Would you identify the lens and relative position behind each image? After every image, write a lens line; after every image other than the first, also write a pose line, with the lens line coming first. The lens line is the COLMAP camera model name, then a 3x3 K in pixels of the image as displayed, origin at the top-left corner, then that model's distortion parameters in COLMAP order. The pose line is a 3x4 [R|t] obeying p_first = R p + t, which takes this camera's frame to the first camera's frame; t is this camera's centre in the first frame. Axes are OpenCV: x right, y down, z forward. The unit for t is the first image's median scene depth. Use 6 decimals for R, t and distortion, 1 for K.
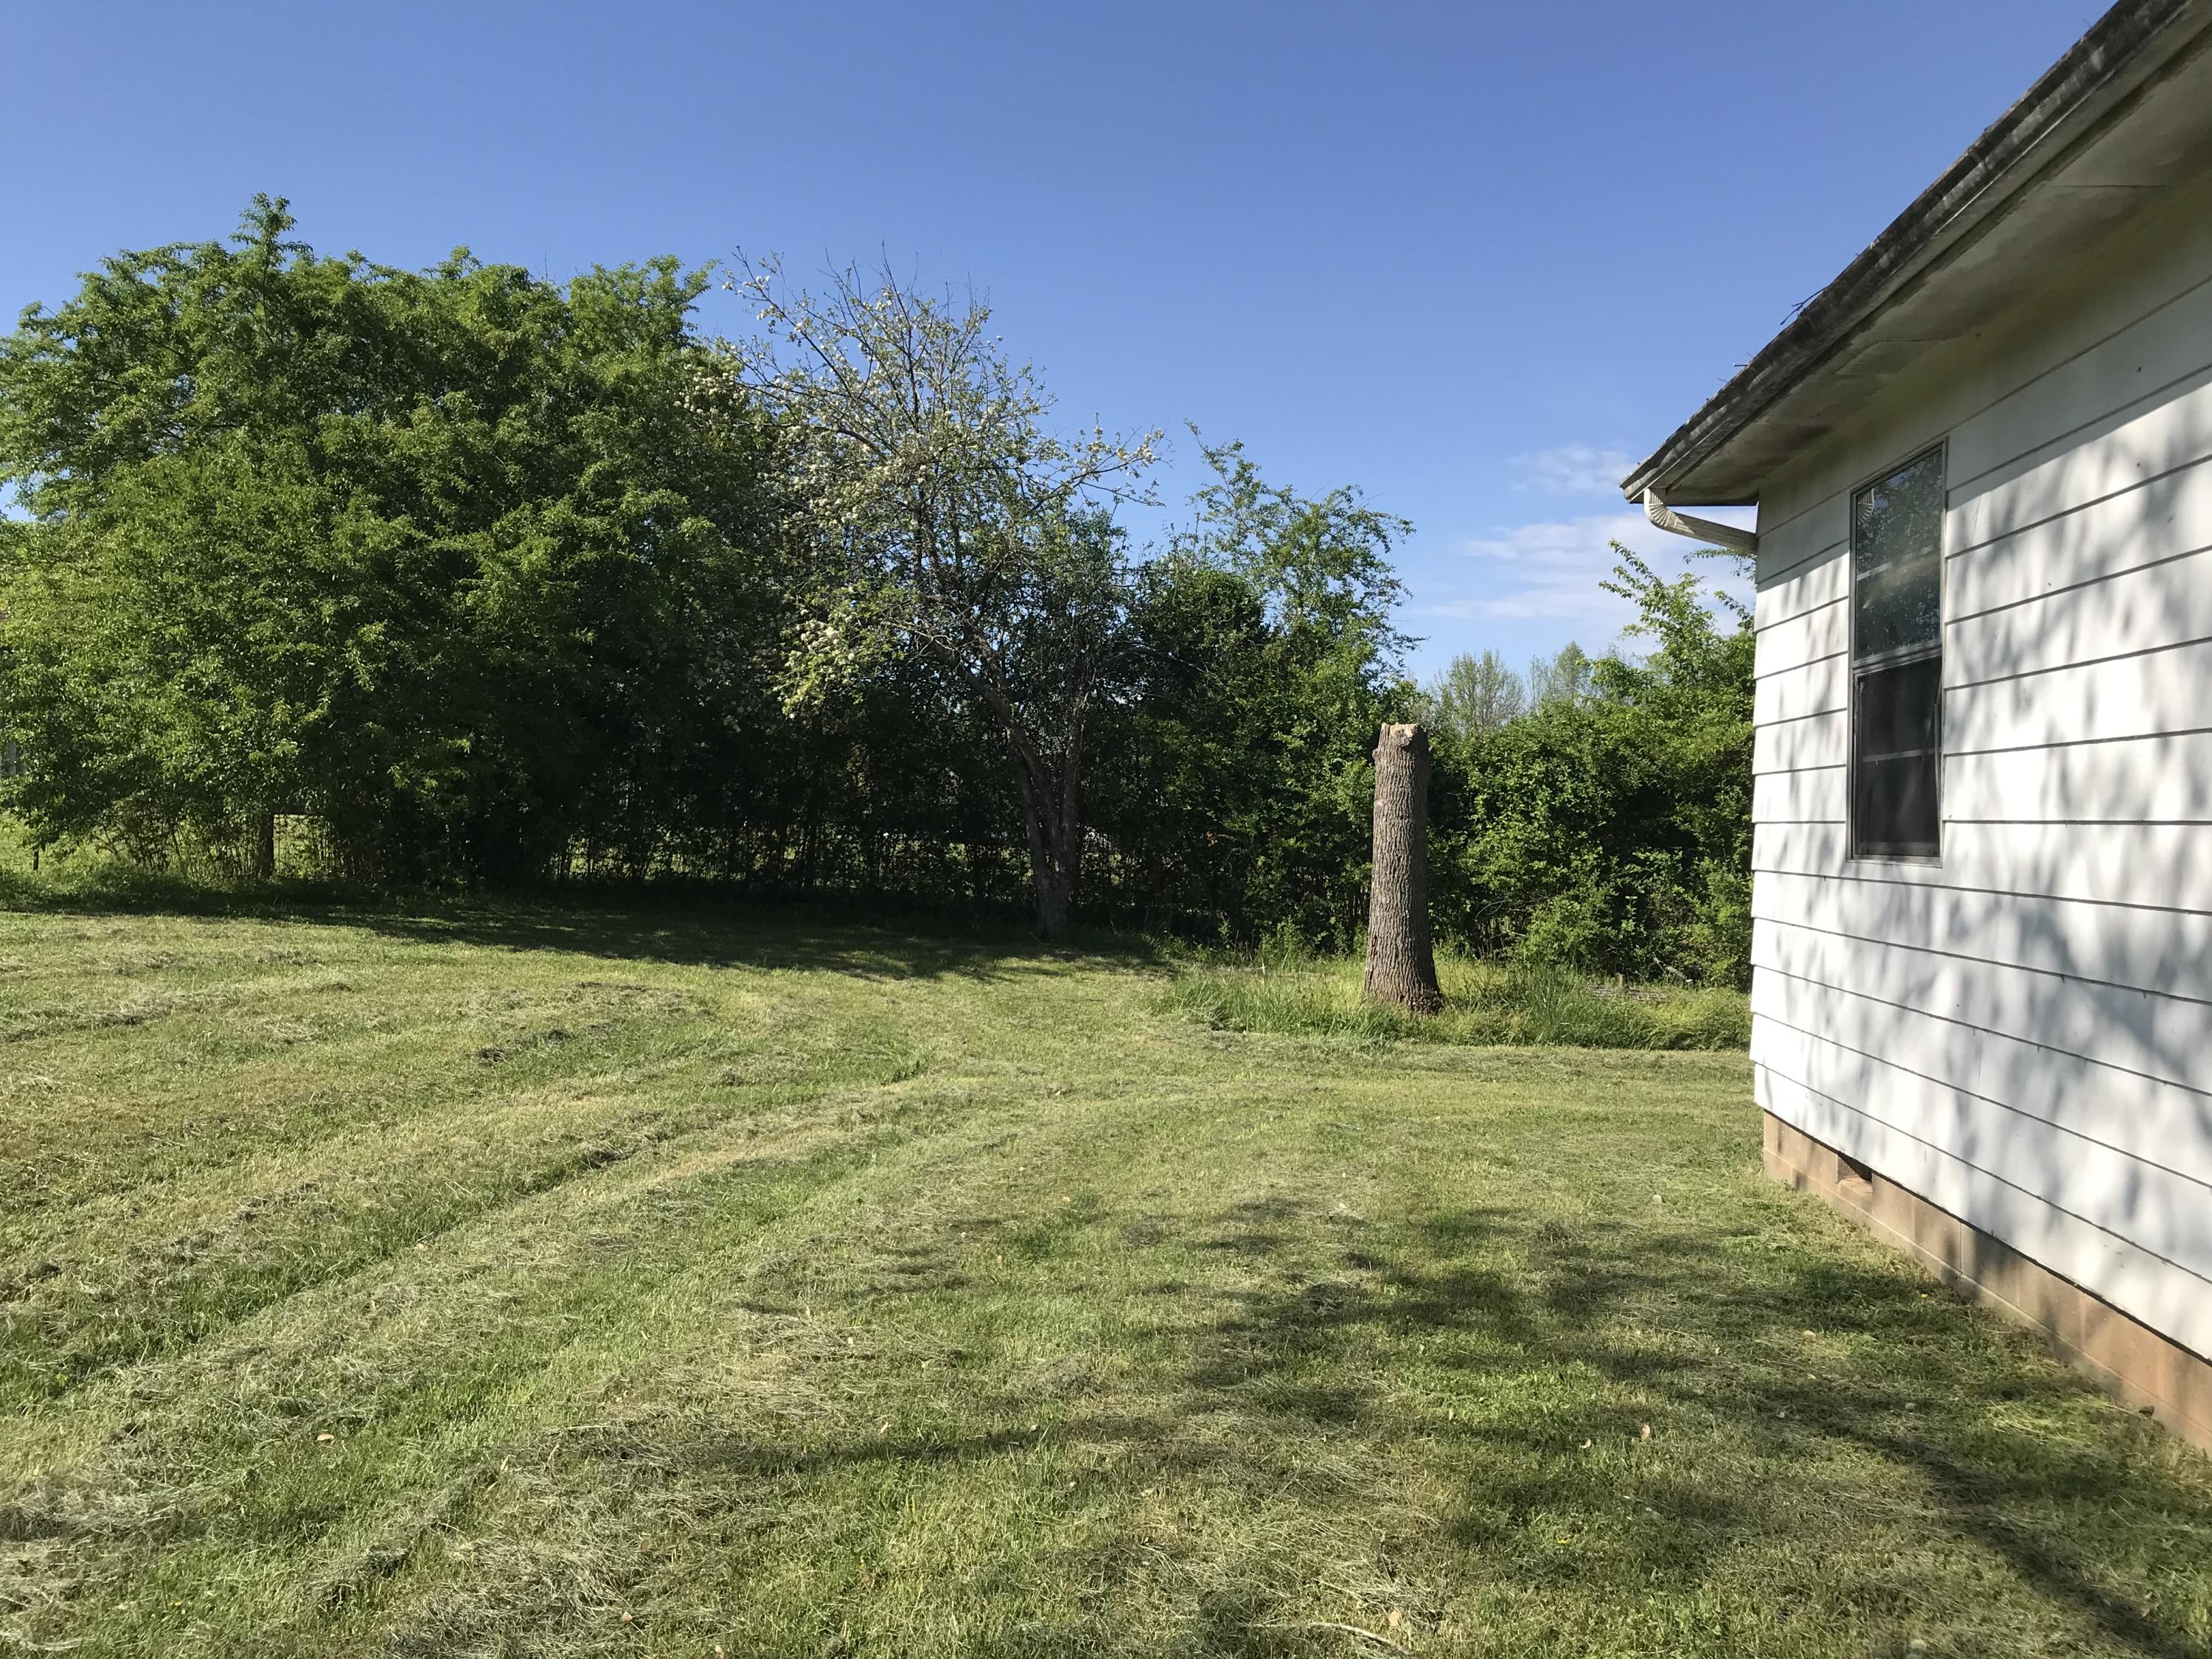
lens RADIAL K [[1843.2, 0, 1029.4], [0, 1843.2, 845.6], [0, 0, 1]] dist [0.054954, -0.057111]
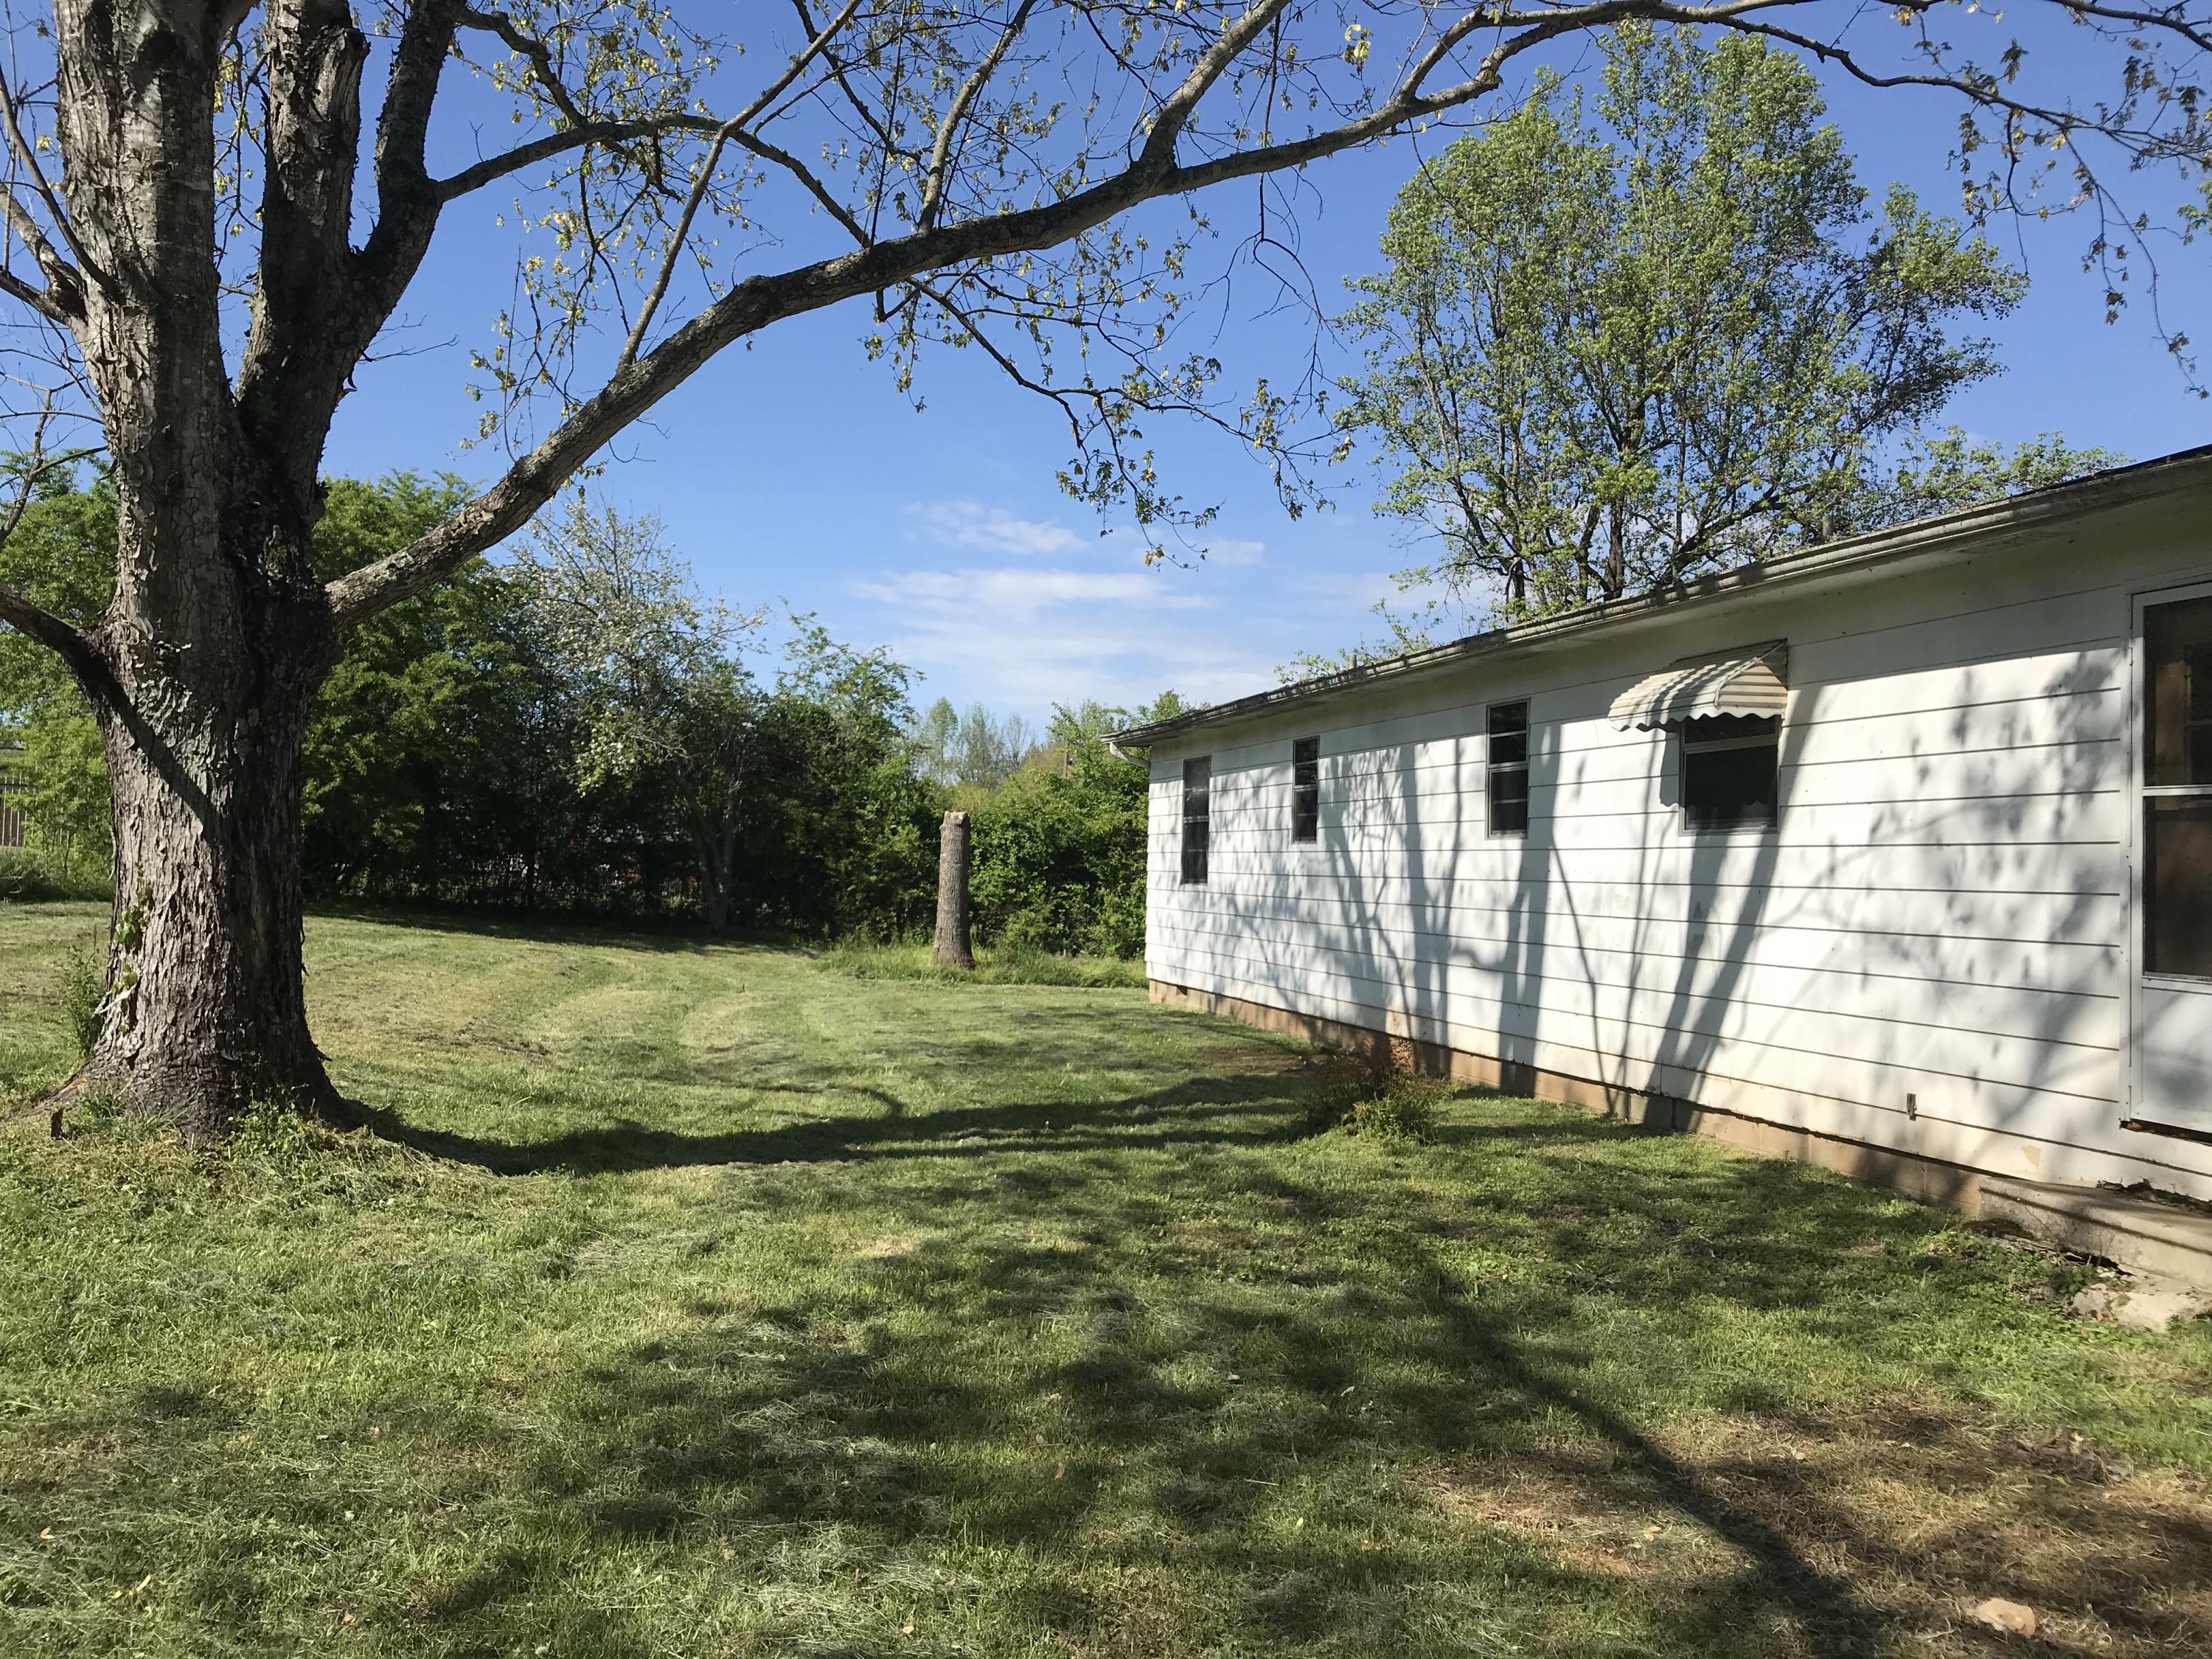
lens RADIAL K [[1843.2, 0, 1103.7], [0, 1843.2, 837.2], [0, 0, 1]] dist [0.054954, -0.057111]
pose [[0.927988, 0.023436, 0.371873, -0.340413], [-0.014522, 0.999537, -0.026754, 0.006114], [-0.372328, 0.019427, 0.927898, -0.744239]]
